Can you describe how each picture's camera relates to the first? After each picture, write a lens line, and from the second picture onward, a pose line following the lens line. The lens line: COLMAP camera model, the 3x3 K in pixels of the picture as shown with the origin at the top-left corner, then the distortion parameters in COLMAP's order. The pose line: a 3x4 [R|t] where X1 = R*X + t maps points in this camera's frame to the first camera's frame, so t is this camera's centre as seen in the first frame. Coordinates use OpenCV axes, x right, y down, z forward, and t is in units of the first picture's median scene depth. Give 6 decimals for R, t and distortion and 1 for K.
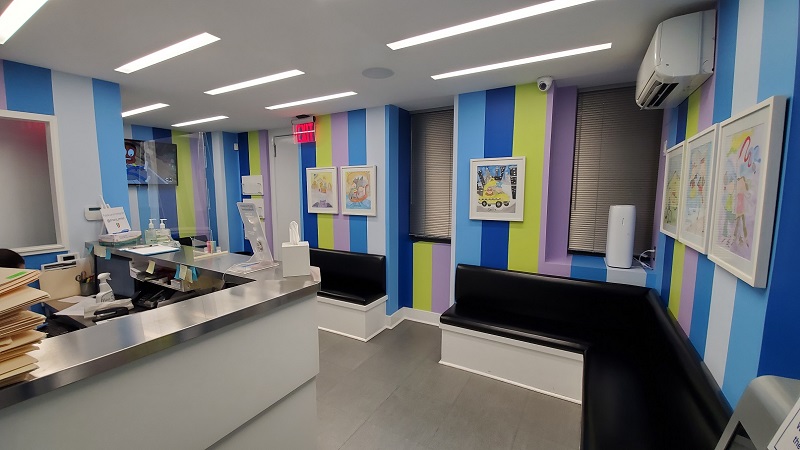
lens RADIAL K [[329.2, 0, 401.3], [0, 329.2, 224.4], [0, 0, 1]] dist [-0.000693, -0.000247]
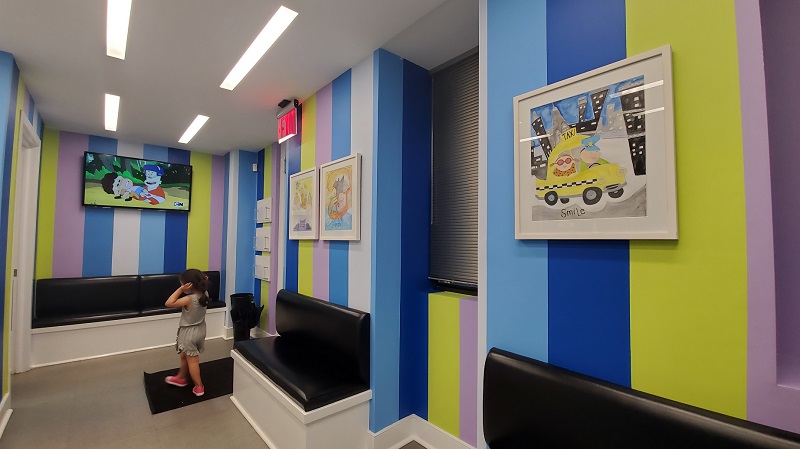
lens RADIAL K [[329.2, 0, 396.3], [0, 329.2, 226.1], [0, 0, 1]] dist [-0.000693, -0.000247]
pose [[0.945950, -0.006468, -0.324249, 0.169806], [-0.040811, 0.989480, -0.138797, 0.025970], [0.321735, 0.144528, 0.935734, 0.482680]]
